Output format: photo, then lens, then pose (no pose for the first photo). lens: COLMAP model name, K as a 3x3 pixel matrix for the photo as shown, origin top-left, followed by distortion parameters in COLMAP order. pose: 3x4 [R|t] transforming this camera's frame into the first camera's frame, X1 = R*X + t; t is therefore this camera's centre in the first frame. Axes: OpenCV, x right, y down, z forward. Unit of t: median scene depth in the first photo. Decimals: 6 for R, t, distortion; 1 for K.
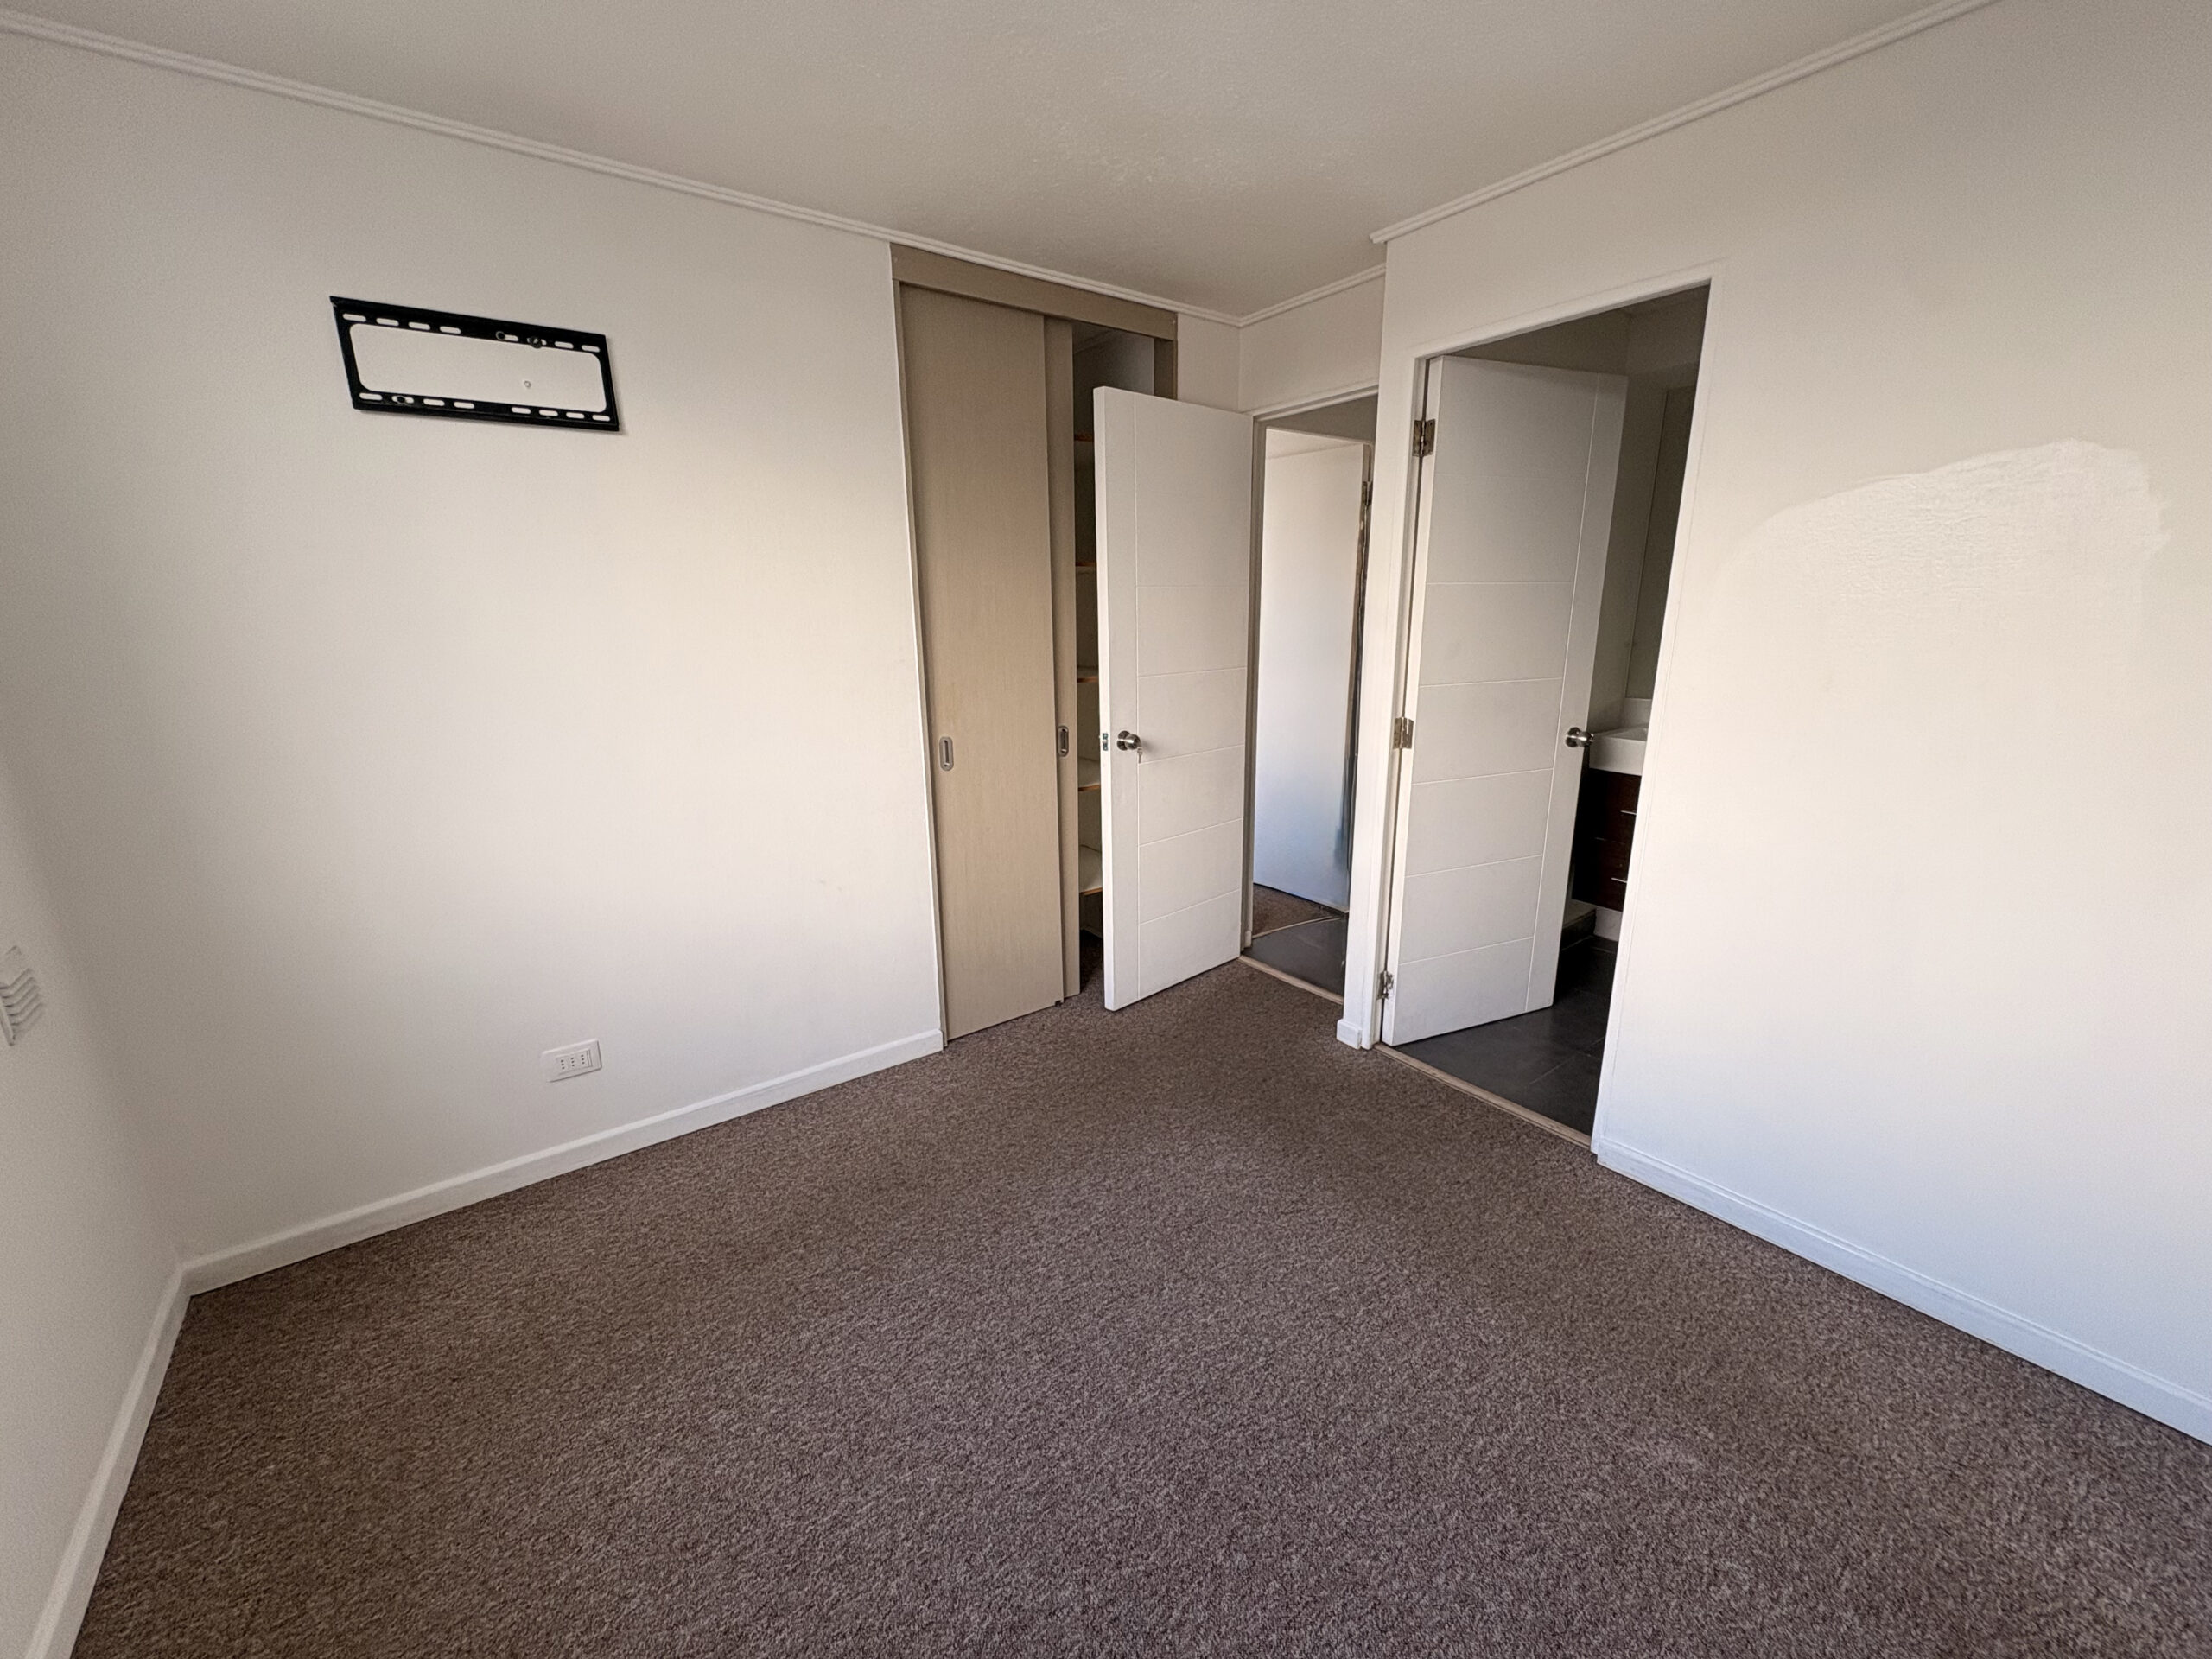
lens RADIAL K [[879.1, 0, 1105.5], [0, 879.1, 830.5], [0, 0, 1]] dist [-0.000487, 0.000376]
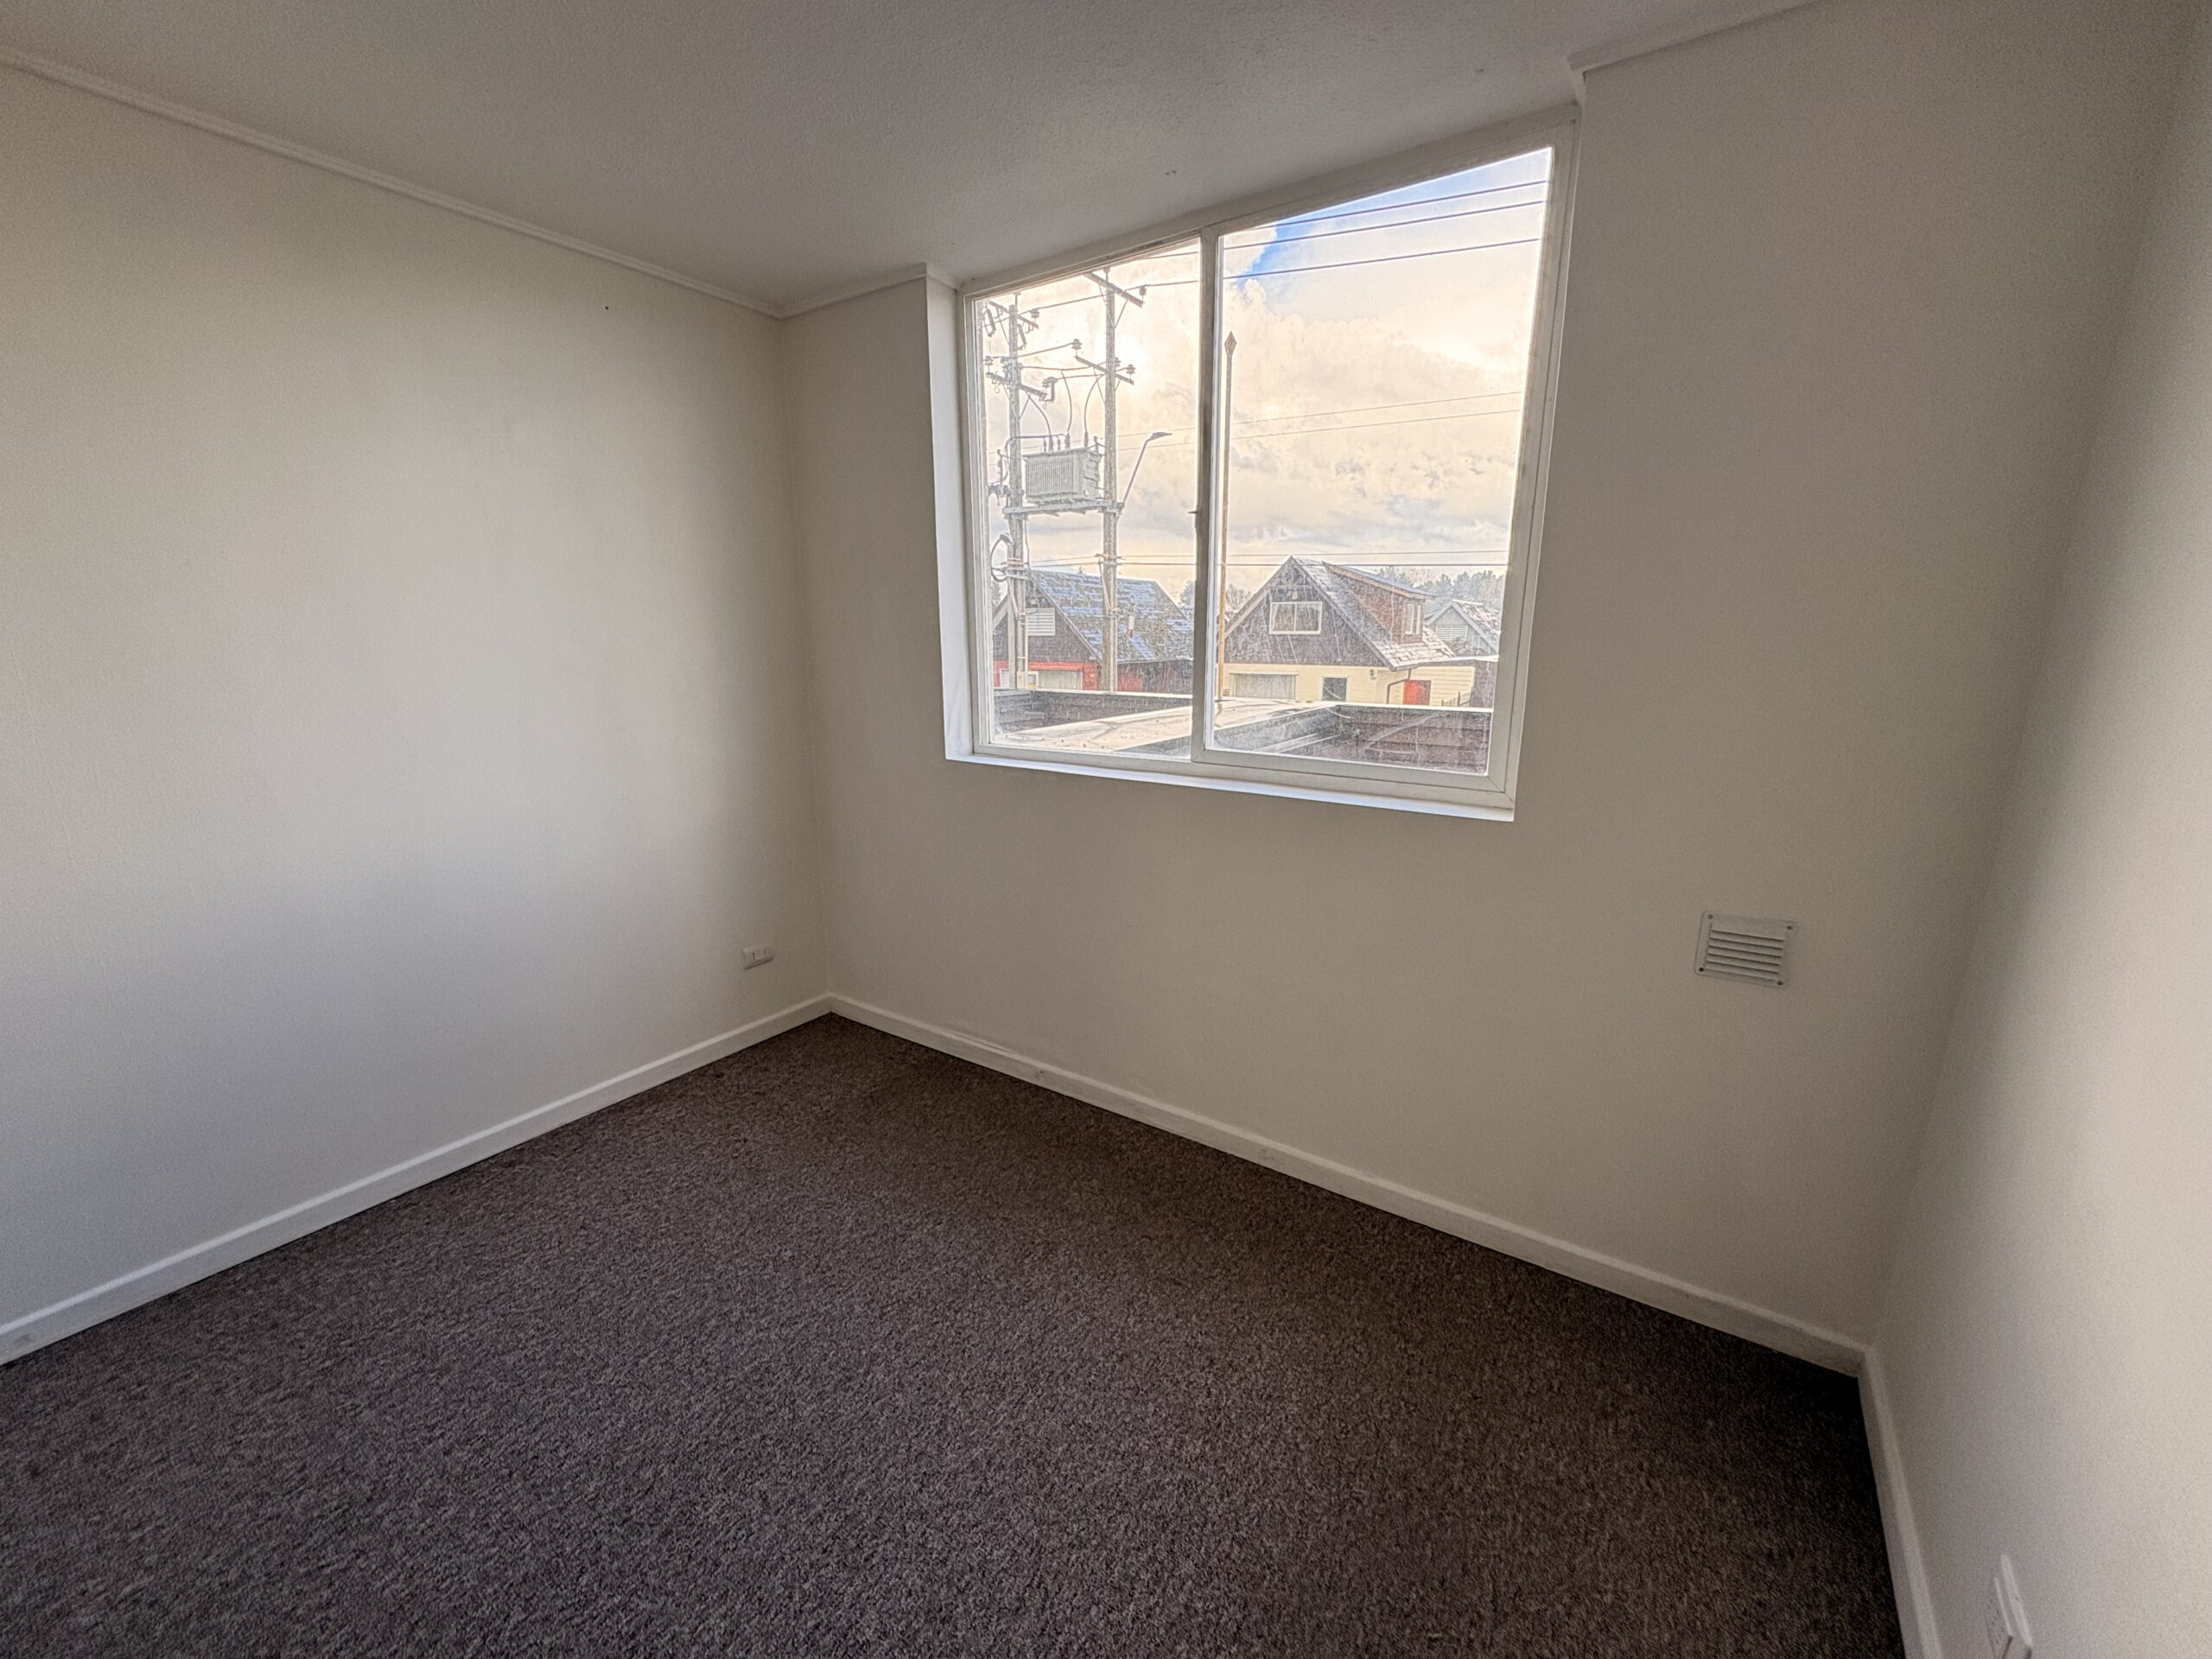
lens RADIAL K [[879.1, 0, 1106.0], [0, 879.1, 830.3], [0, 0, 1]] dist [-0.000487, 0.000376]
pose [[-0.945398, 0.086451, -0.314243, -0.081011], [-0.068284, 0.890240, 0.450344, -0.302390], [0.318685, 0.447212, -0.835728, 1.199761]]
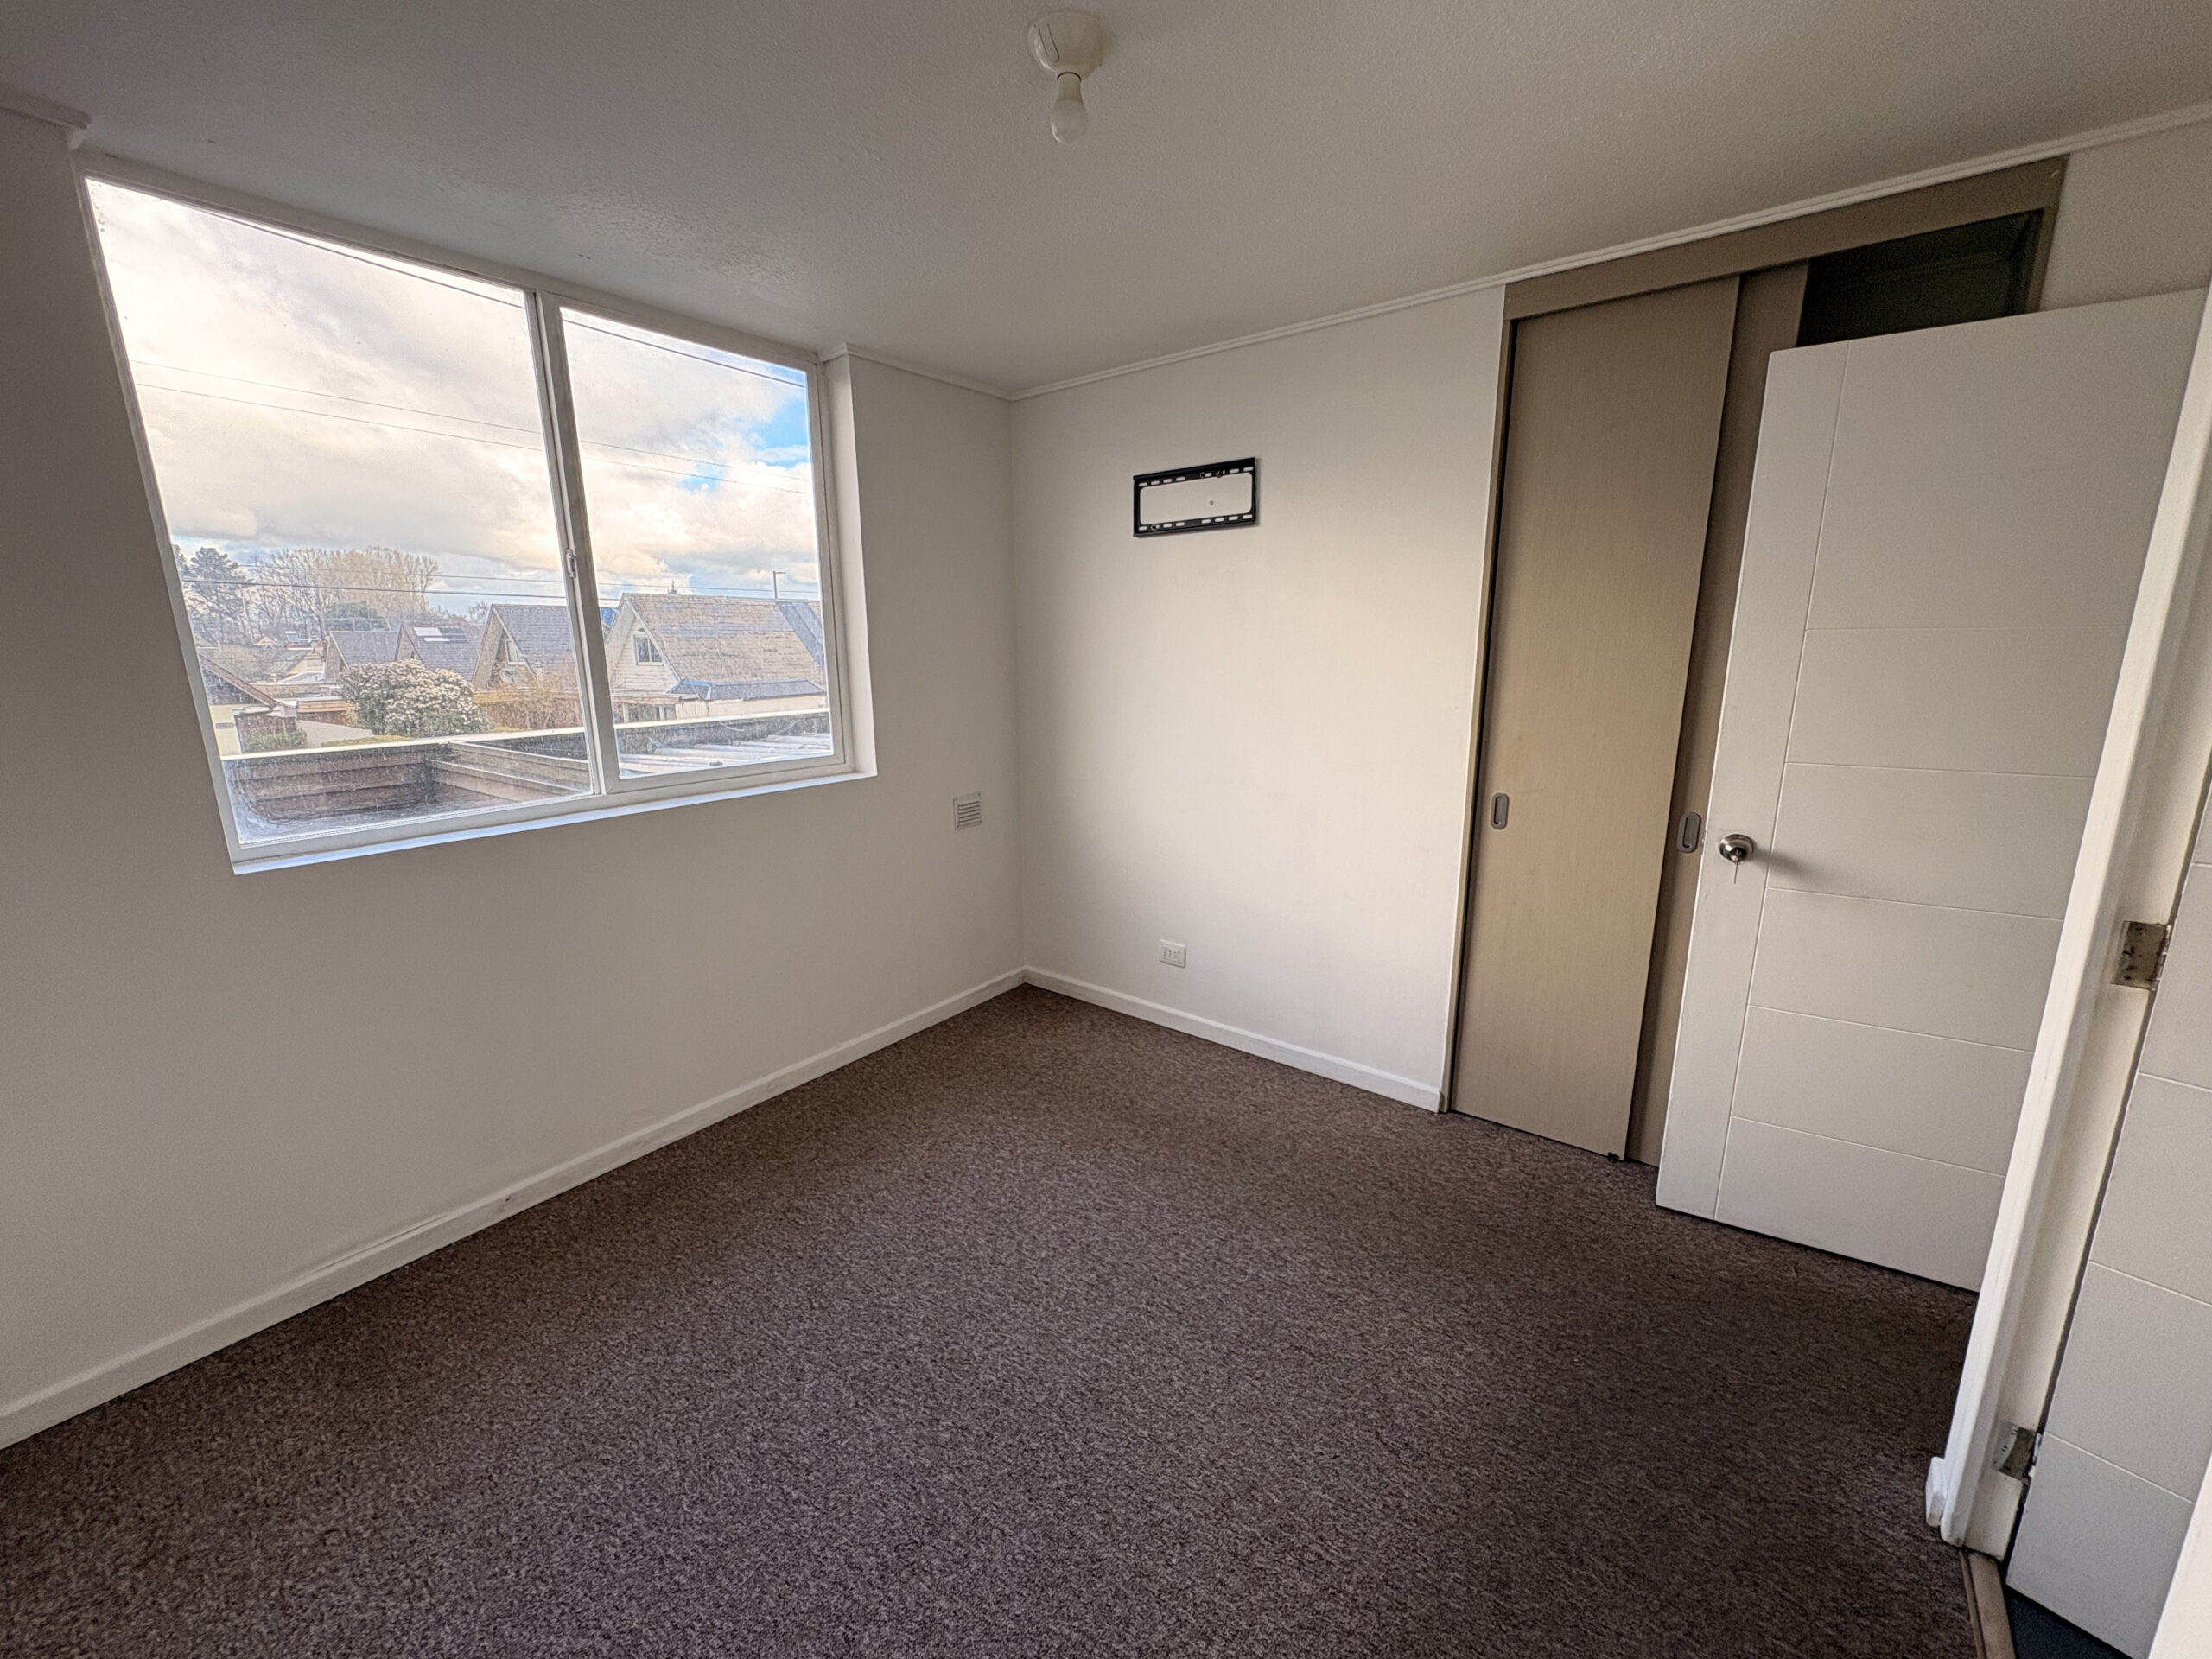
lens RADIAL K [[879.1, 0, 1103.0], [0, 879.1, 830.6], [0, 0, 1]] dist [-0.000487, 0.000376]
pose [[0.264483, 0.215461, -0.940013, 0.813013], [-0.233520, 0.960024, 0.154345, -0.157922], [0.935691, 0.178690, 0.304225, 0.464790]]
